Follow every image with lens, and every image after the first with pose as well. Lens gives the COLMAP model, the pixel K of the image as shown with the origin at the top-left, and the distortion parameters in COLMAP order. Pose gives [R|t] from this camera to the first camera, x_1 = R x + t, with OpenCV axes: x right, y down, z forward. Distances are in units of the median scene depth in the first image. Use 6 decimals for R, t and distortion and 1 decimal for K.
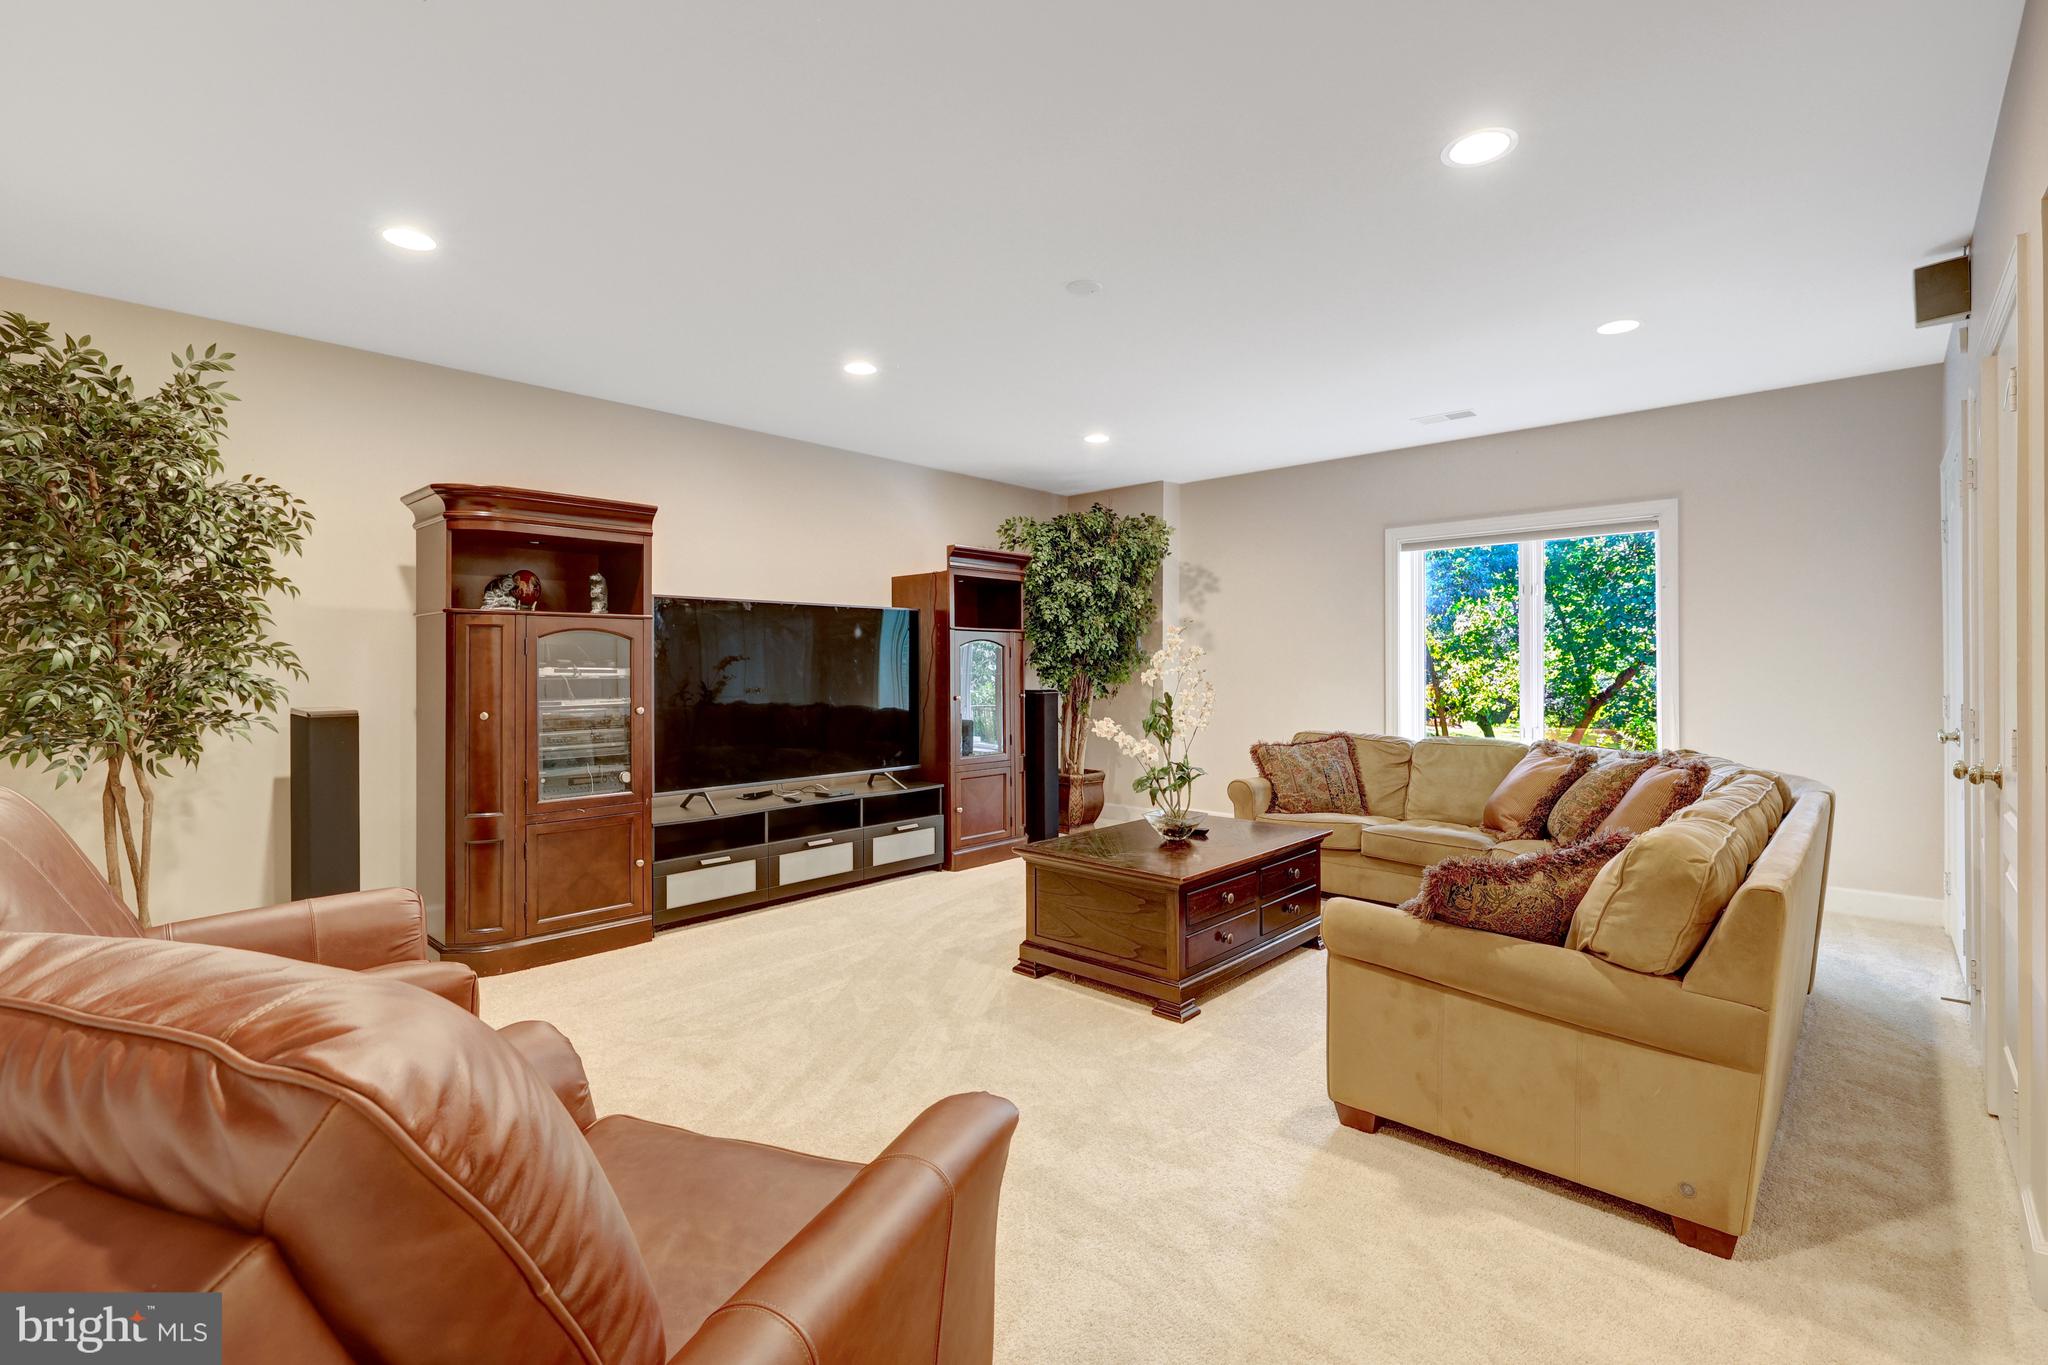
lens RADIAL K [[940.4, 0, 1018.9], [0, 940.4, 660.1], [0, 0, 1]] dist [-0.002213, -0.000337]
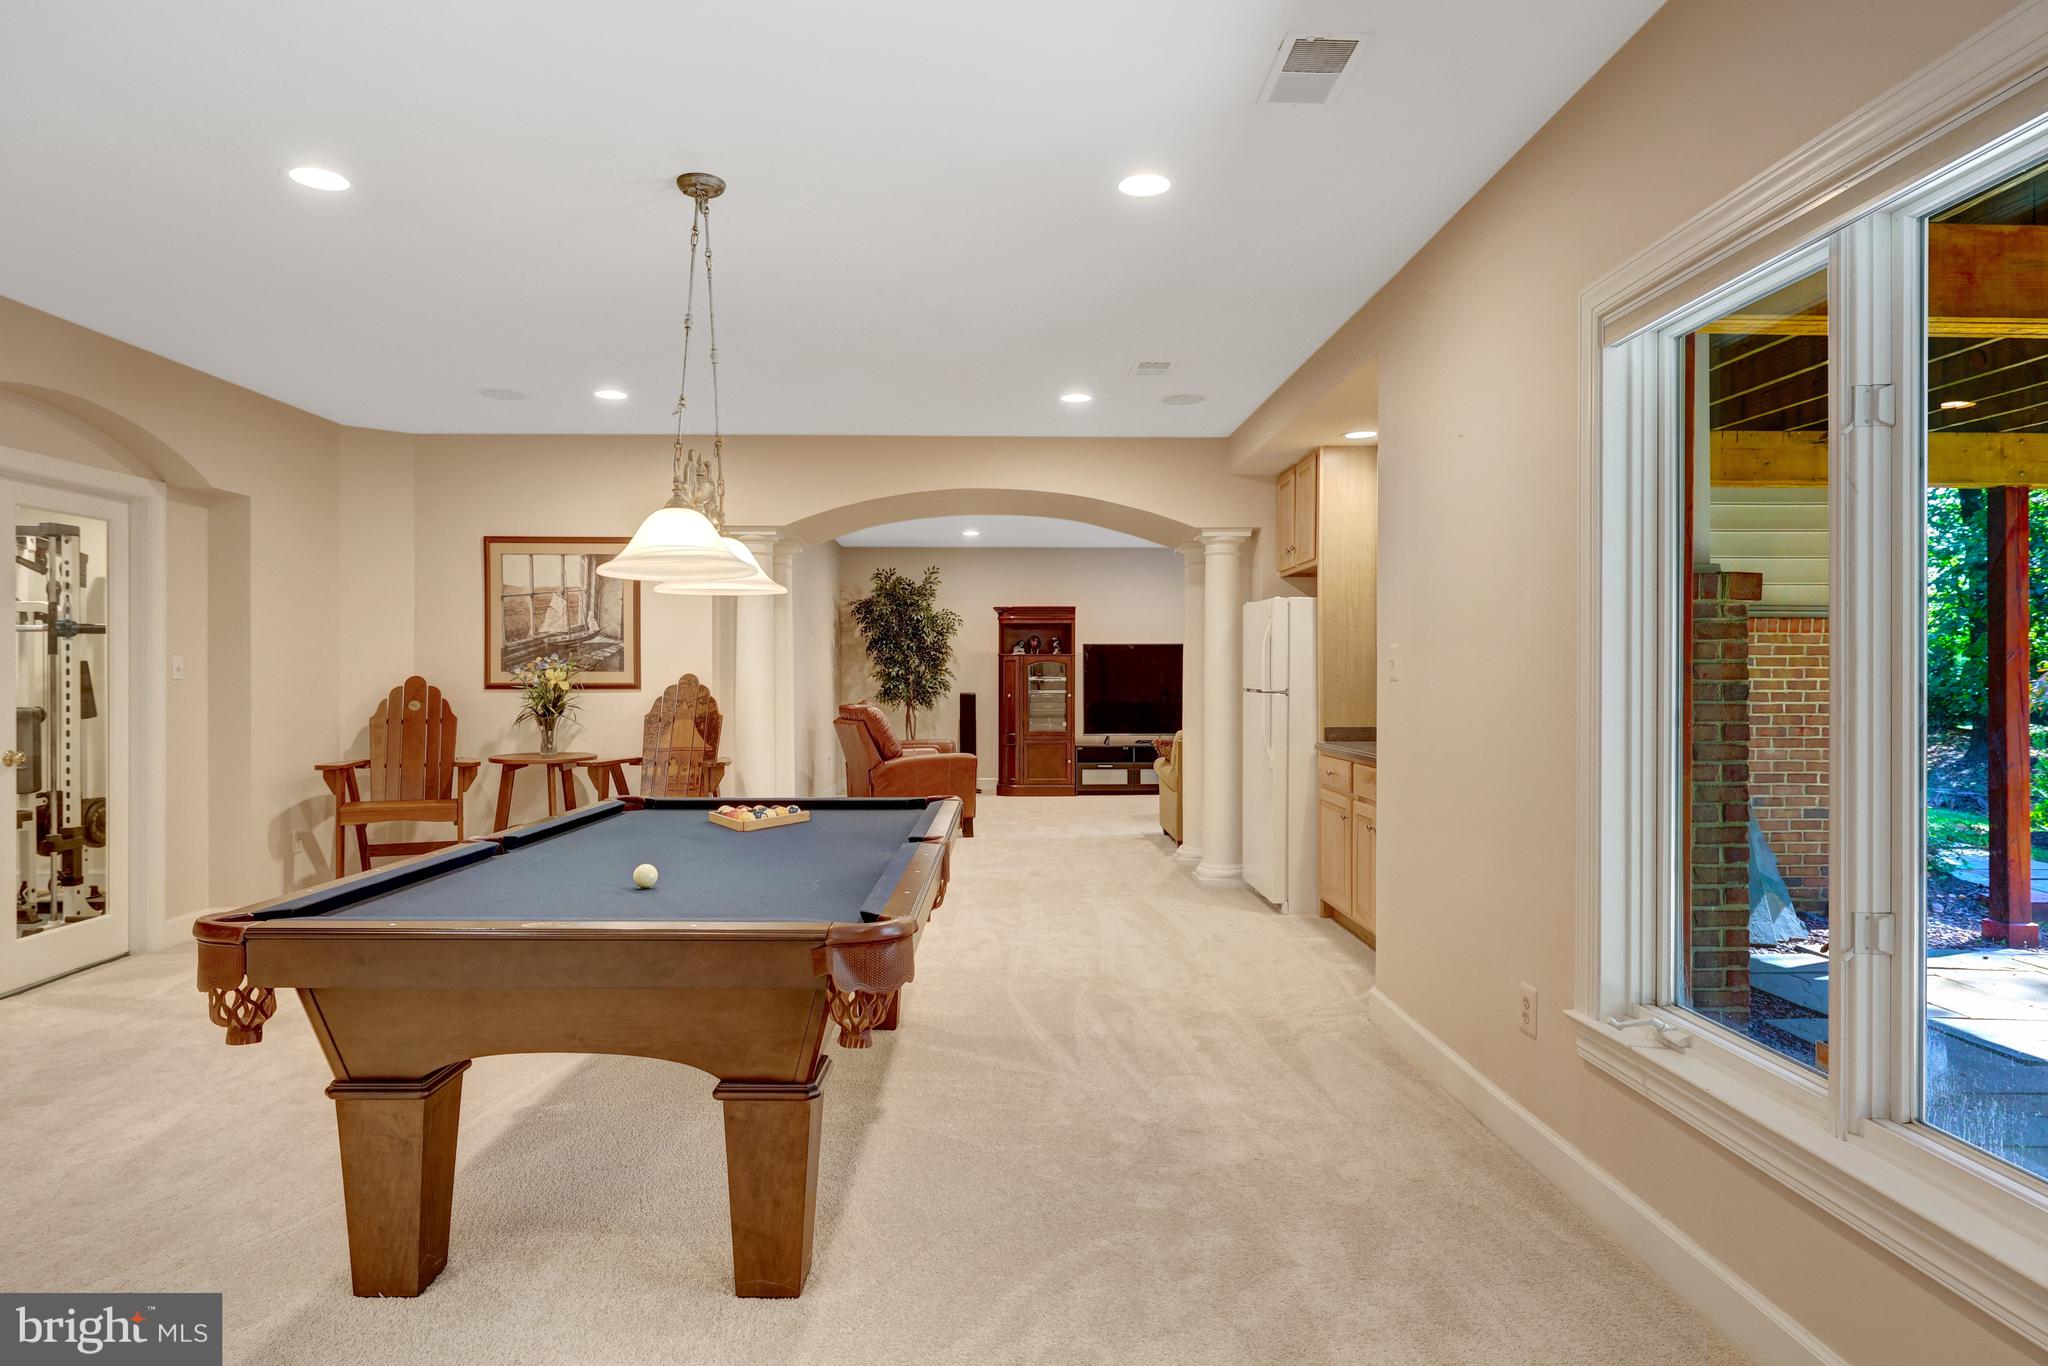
lens RADIAL K [[1219.9, 0, 1018.8], [0, 1219.9, 671.0], [0, 0, 1]] dist [-0.000853, -0.000342]
pose [[0.686845, 0.001251, -0.726803, 1.623450], [0.000110, 0.999998, 0.001825, -0.012377], [0.726804, -0.001334, 0.686844, -1.103935]]
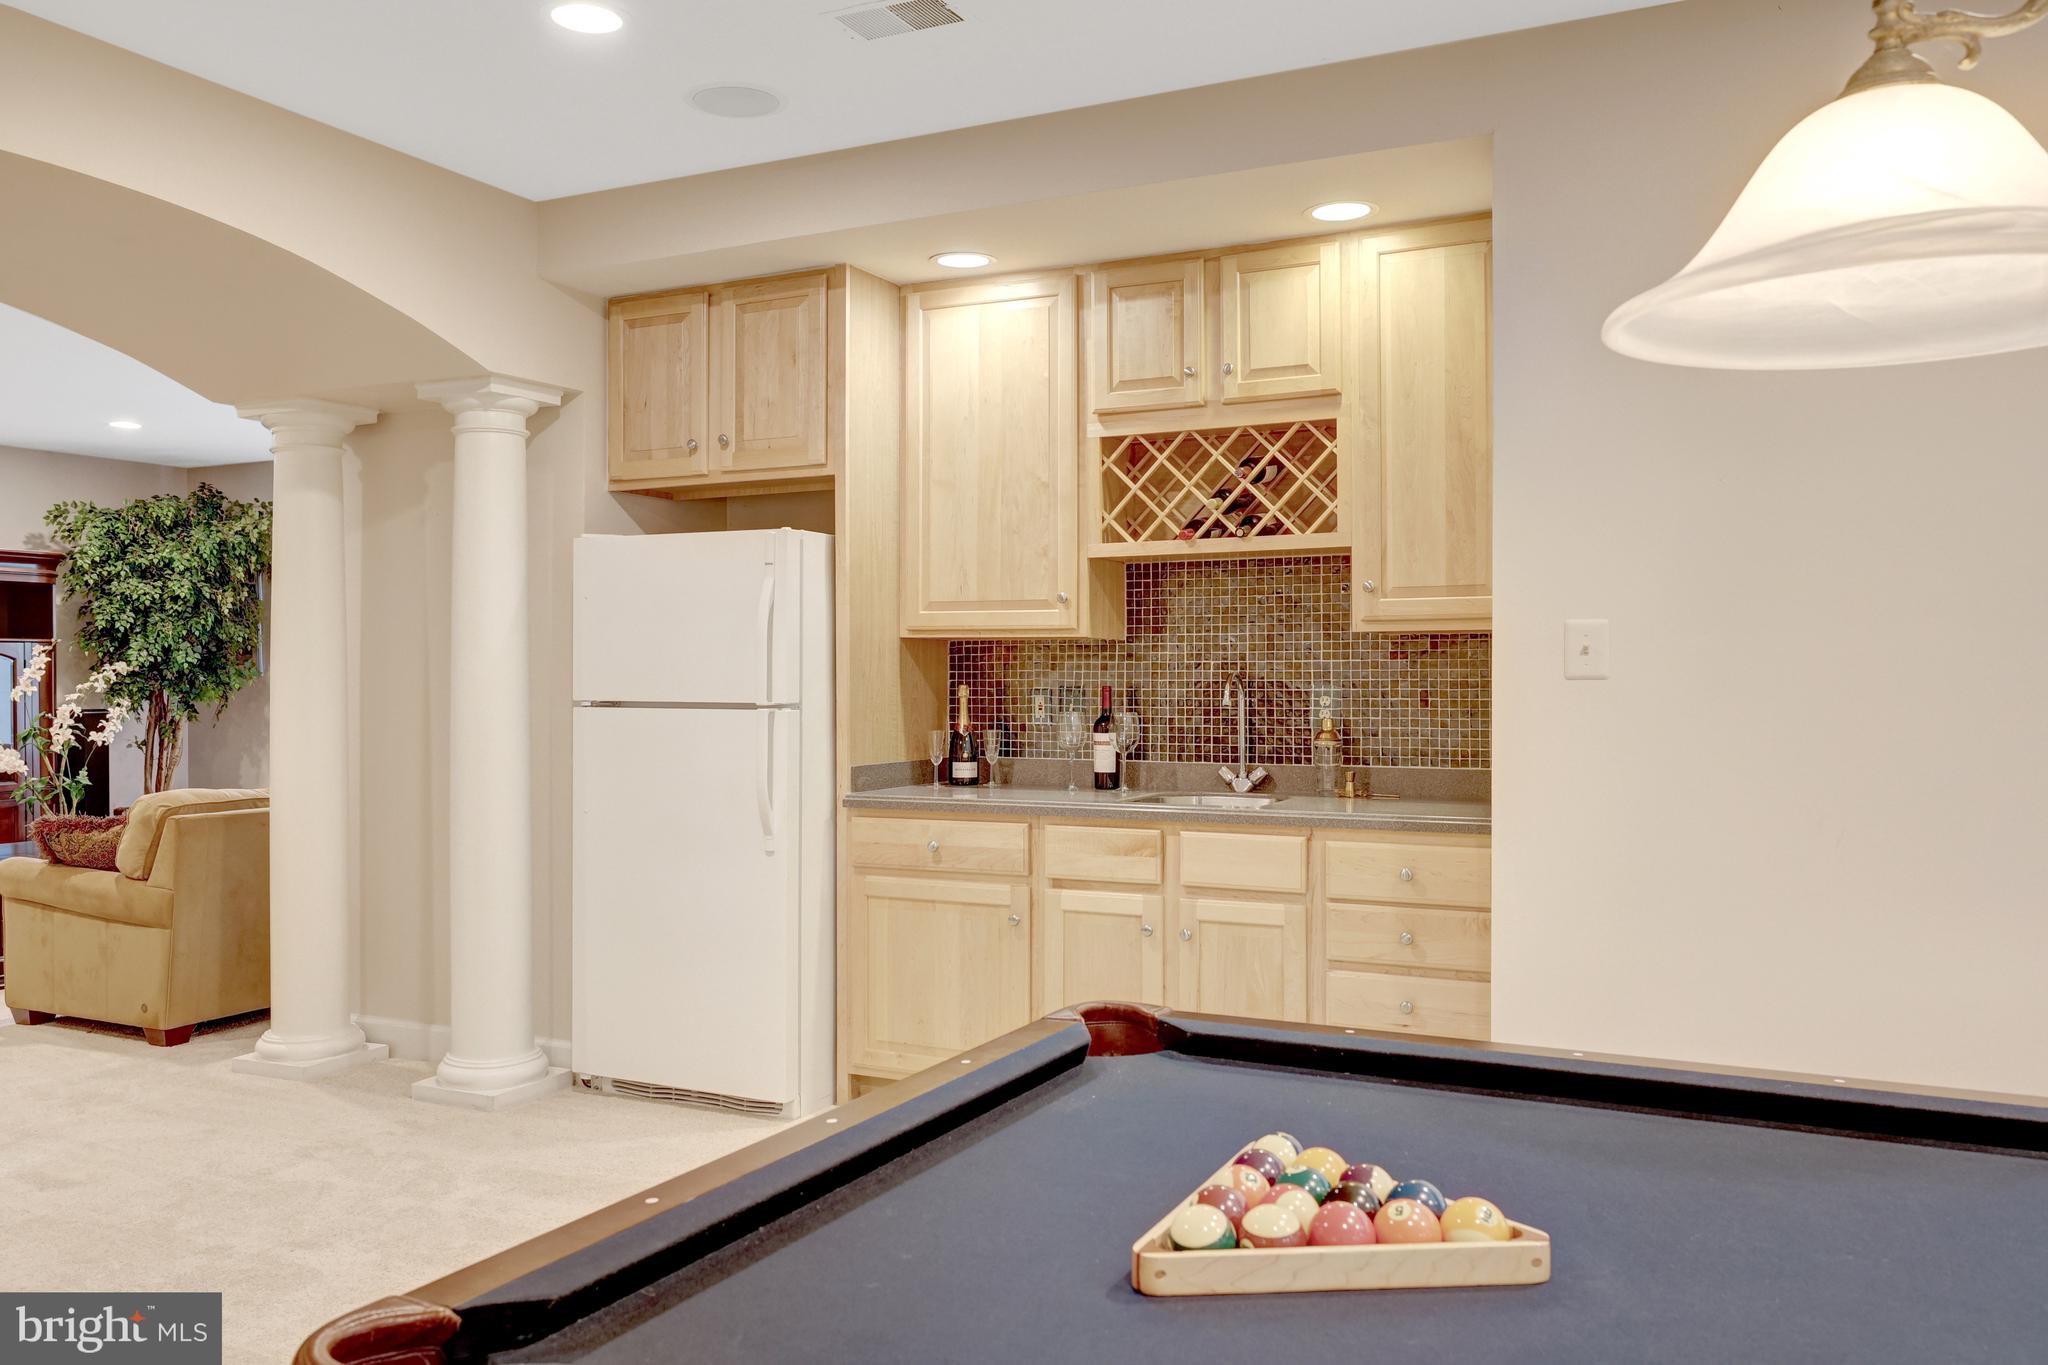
lens RADIAL K [[1639.9, 0, 1015.1], [0, 1639.9, 696.2], [0, 0, 1]] dist [-0.013883, -0.005037]
pose [[0.964460, -0.002969, 0.264210, 0.641418], [-0.001533, 0.999857, 0.016833, -0.008713], [-0.264223, -0.016640, 0.964318, -0.934218]]
